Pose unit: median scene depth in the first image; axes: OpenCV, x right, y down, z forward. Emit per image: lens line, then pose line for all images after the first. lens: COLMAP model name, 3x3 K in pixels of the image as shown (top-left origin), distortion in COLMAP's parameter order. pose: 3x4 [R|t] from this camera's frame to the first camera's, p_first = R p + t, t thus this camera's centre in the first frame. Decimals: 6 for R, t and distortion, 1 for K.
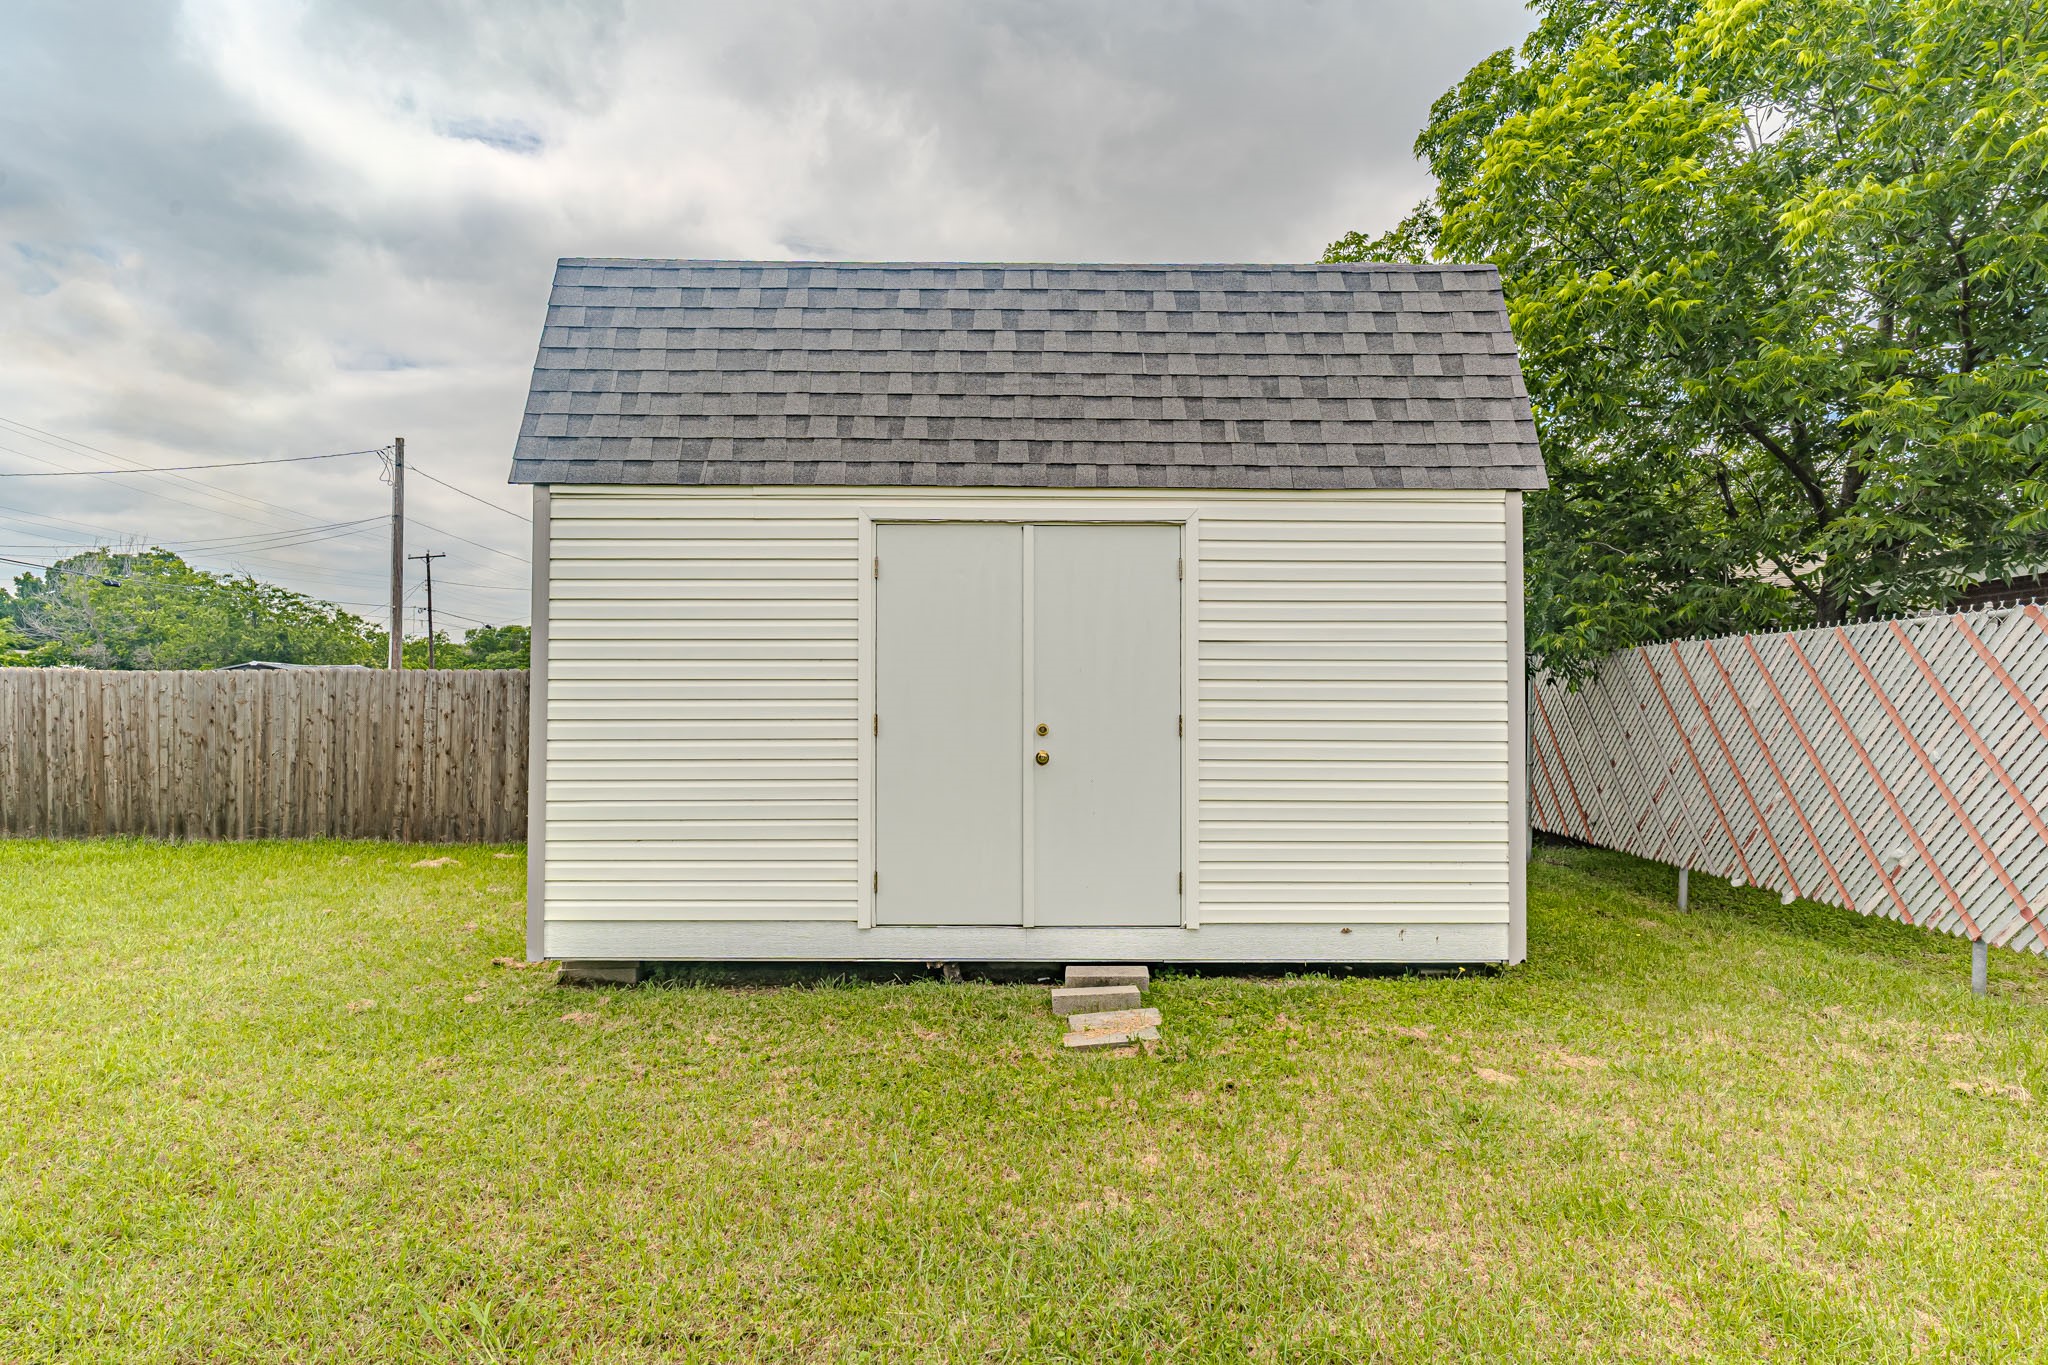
lens RADIAL K [[1040.2, 0, 1025.4], [0, 1040.2, 689.9], [0, 0, 1]] dist [-0.004067, -0.000045]
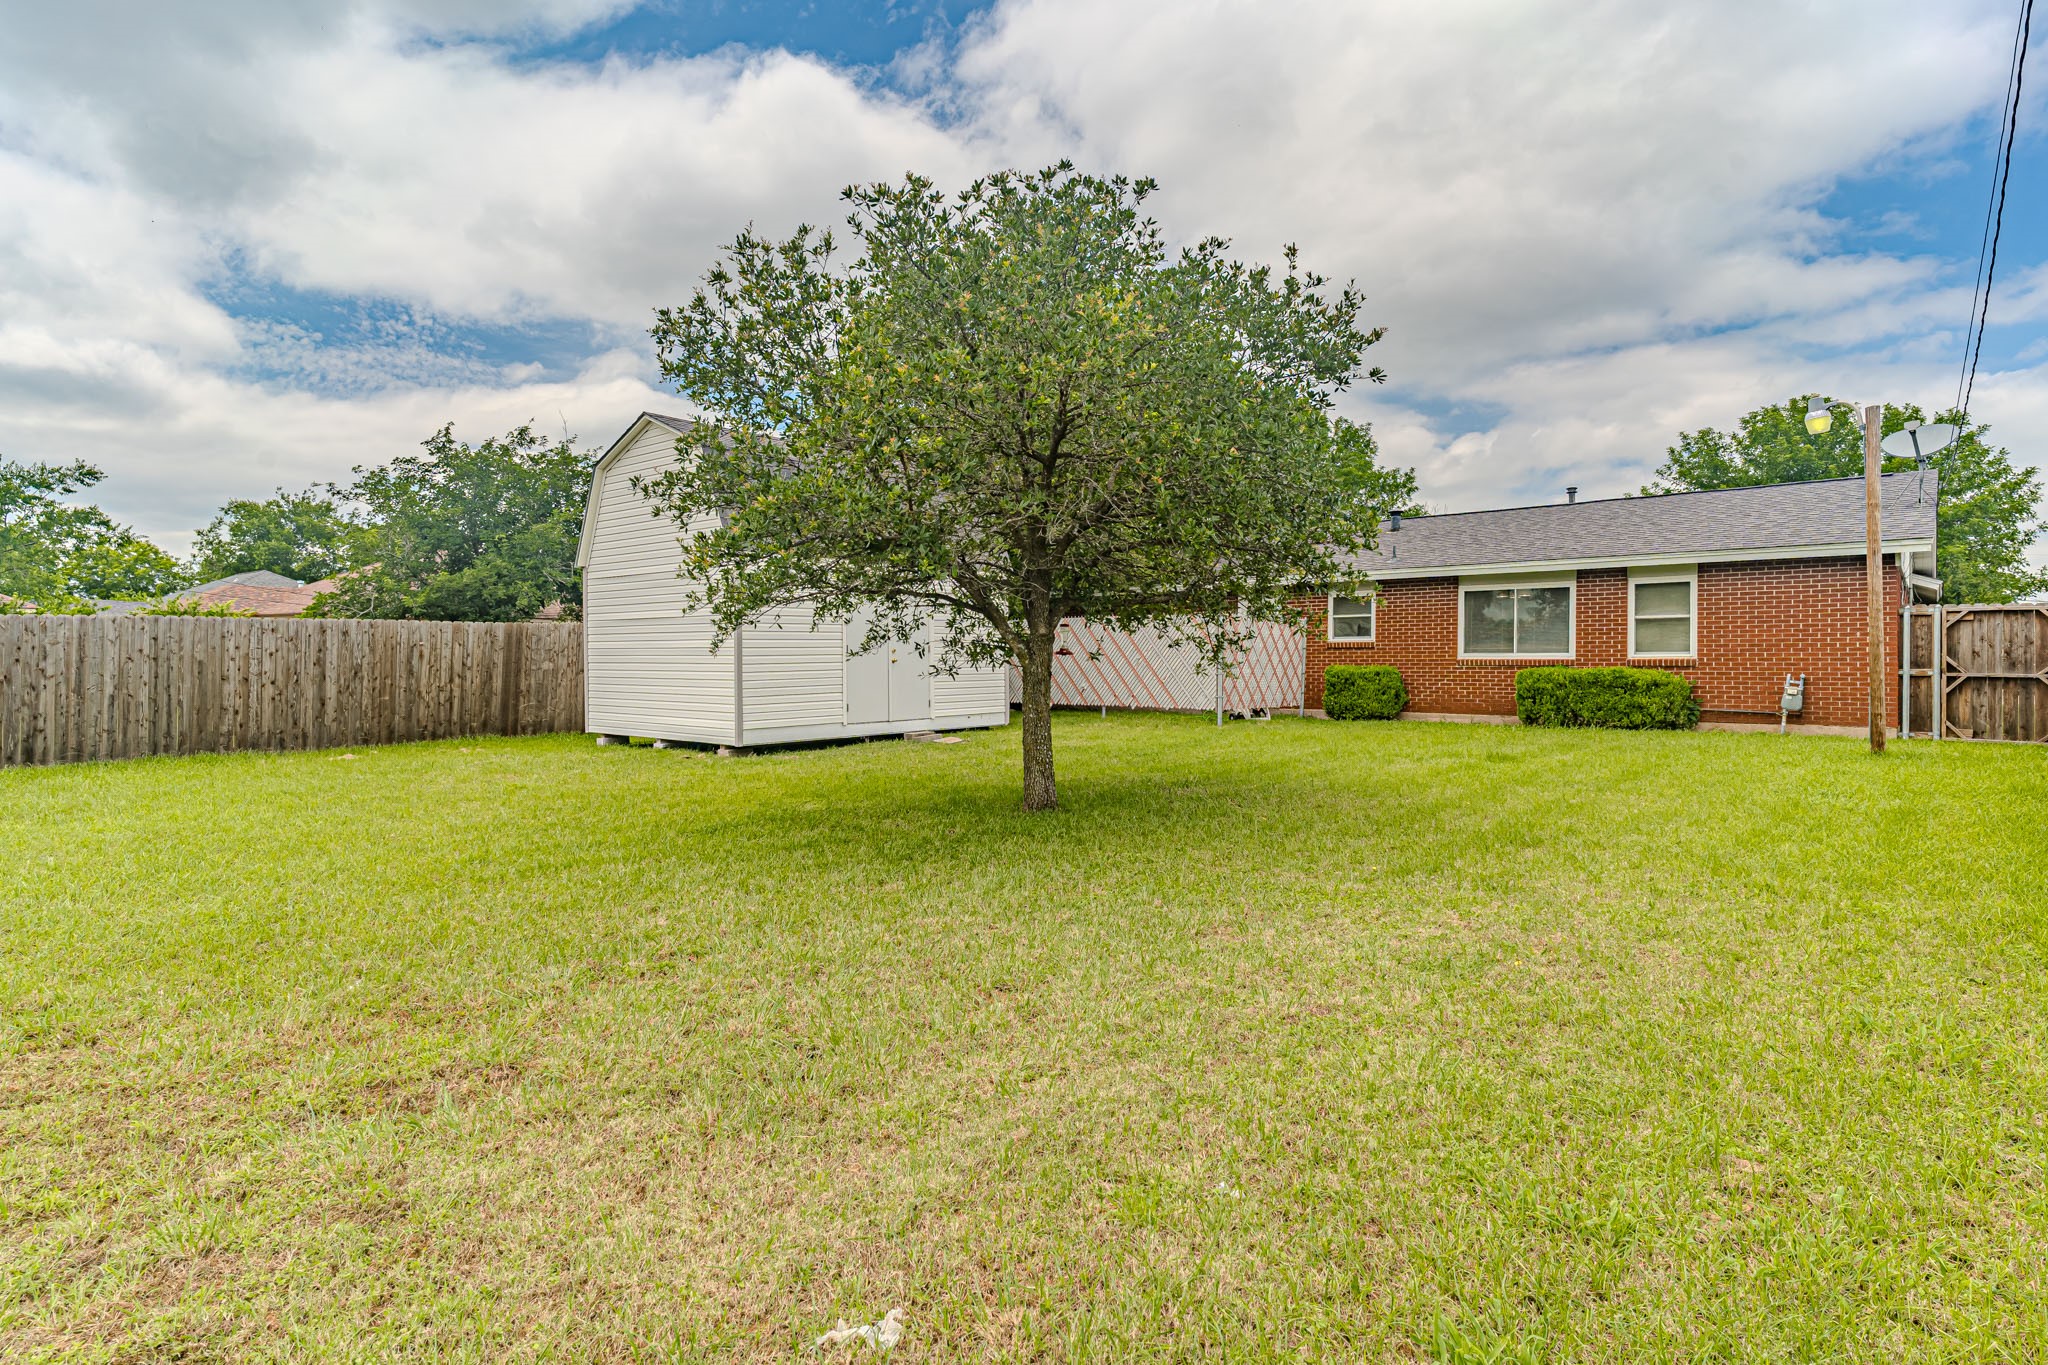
lens RADIAL K [[1055.4, 0, 1027.4], [0, 1055.4, 655.4], [0, 0, 1]] dist [-0.001899, -0.000072]
pose [[0.652484, -0.007168, 0.757768, -1.722143], [-0.003363, 0.999918, 0.012354, 0.013531], [-0.757795, -0.010609, 0.652407, -1.021848]]
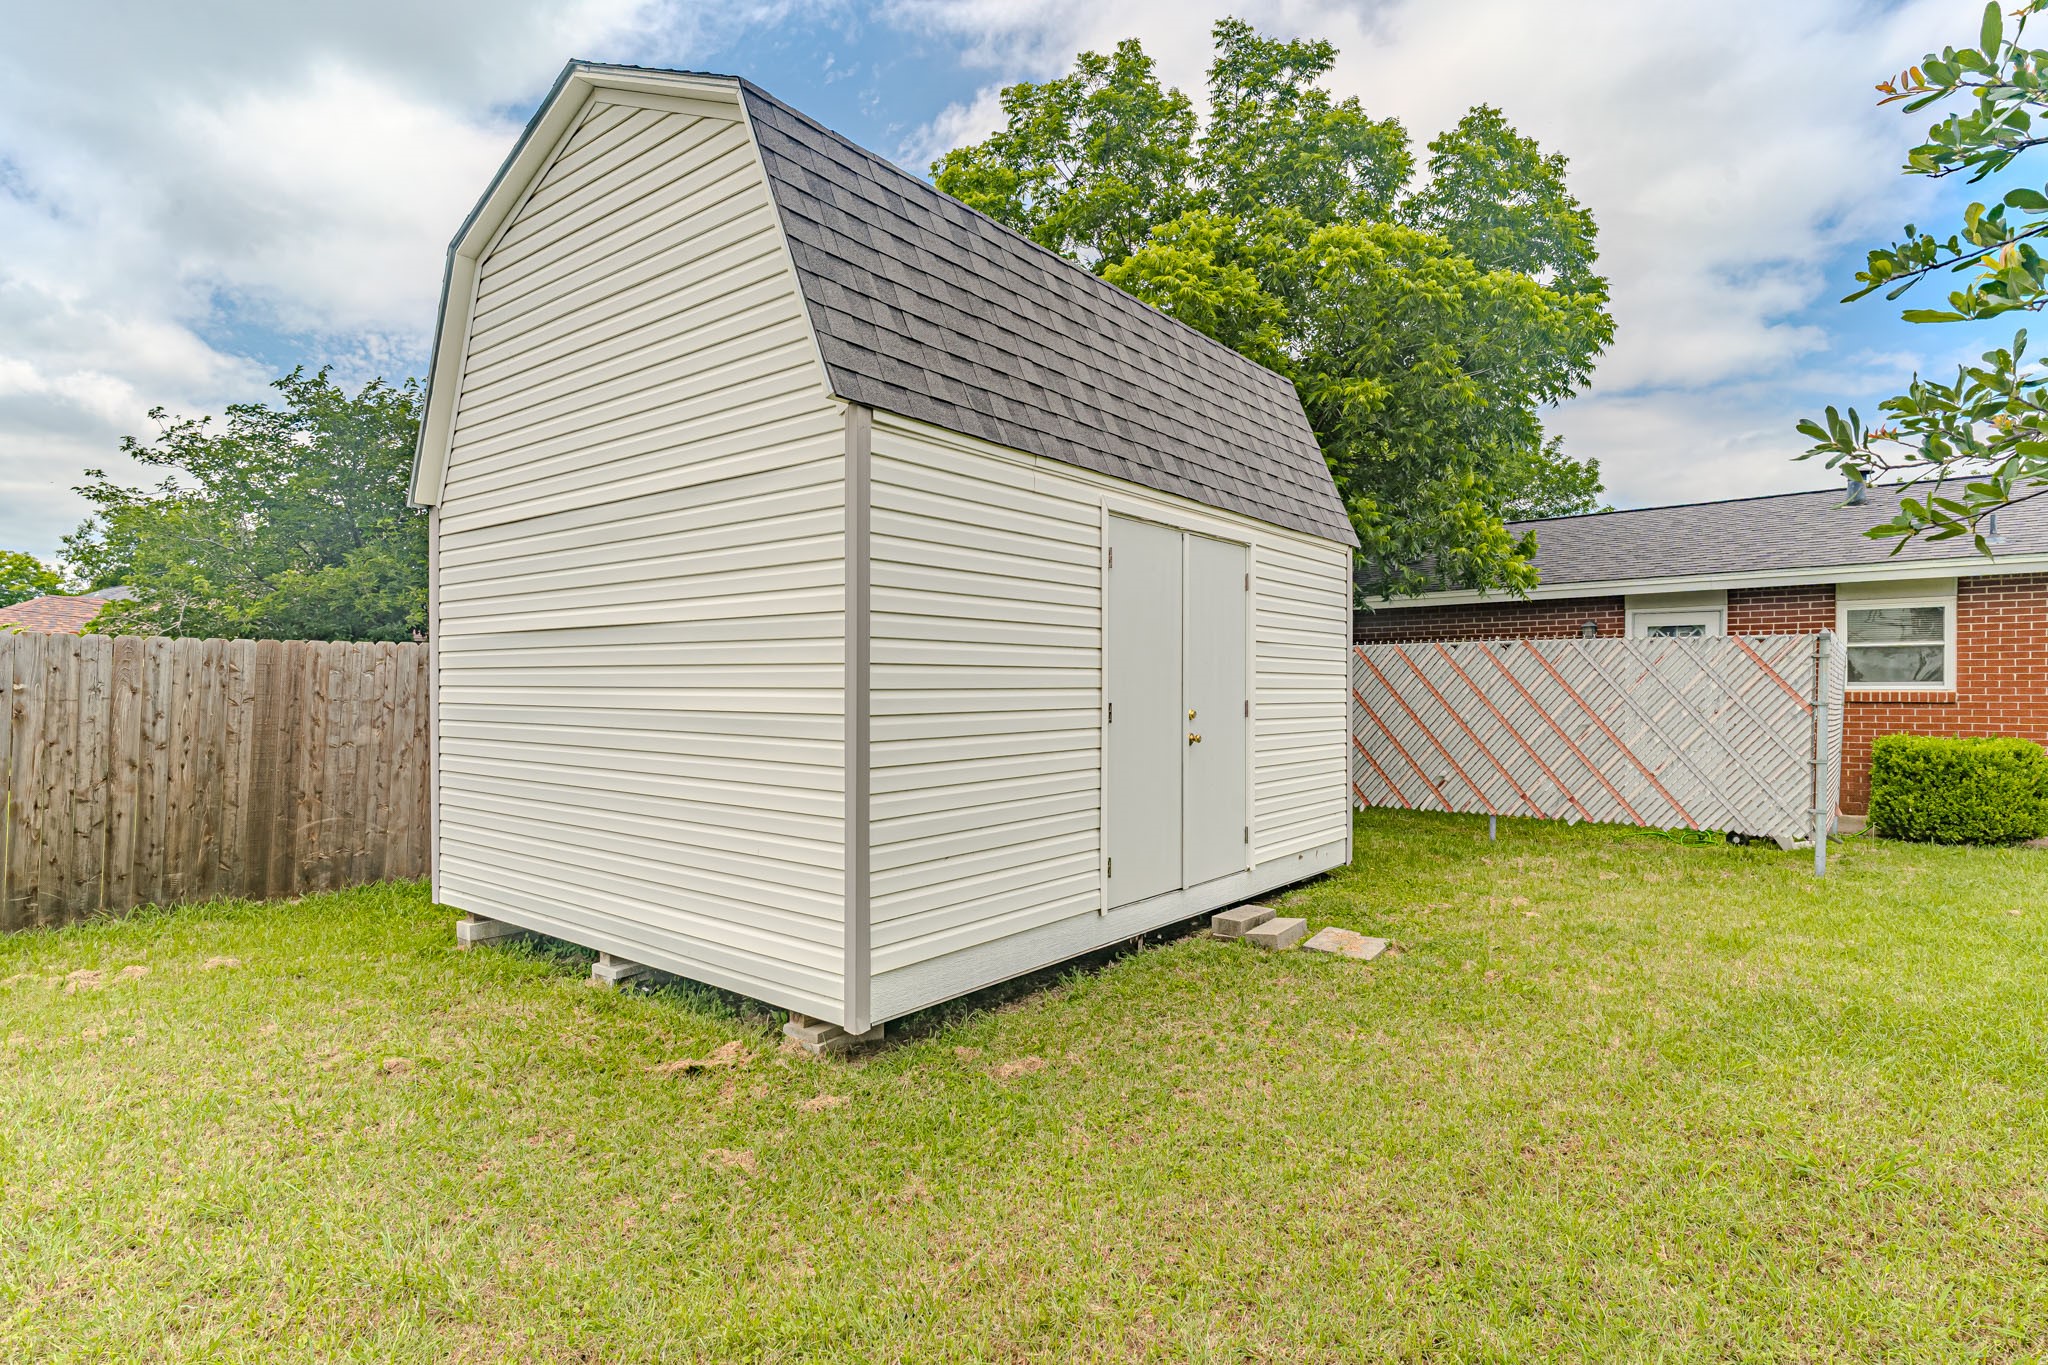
lens RADIAL K [[1040.2, 0, 1025.4], [0, 1040.2, 689.9], [0, 0, 1]] dist [-0.004067, -0.000045]
pose [[0.628631, -0.003404, 0.777696, -0.891366], [-0.010821, 0.999855, 0.013124, -0.001595], [-0.777628, -0.016666, 0.628503, 0.387833]]
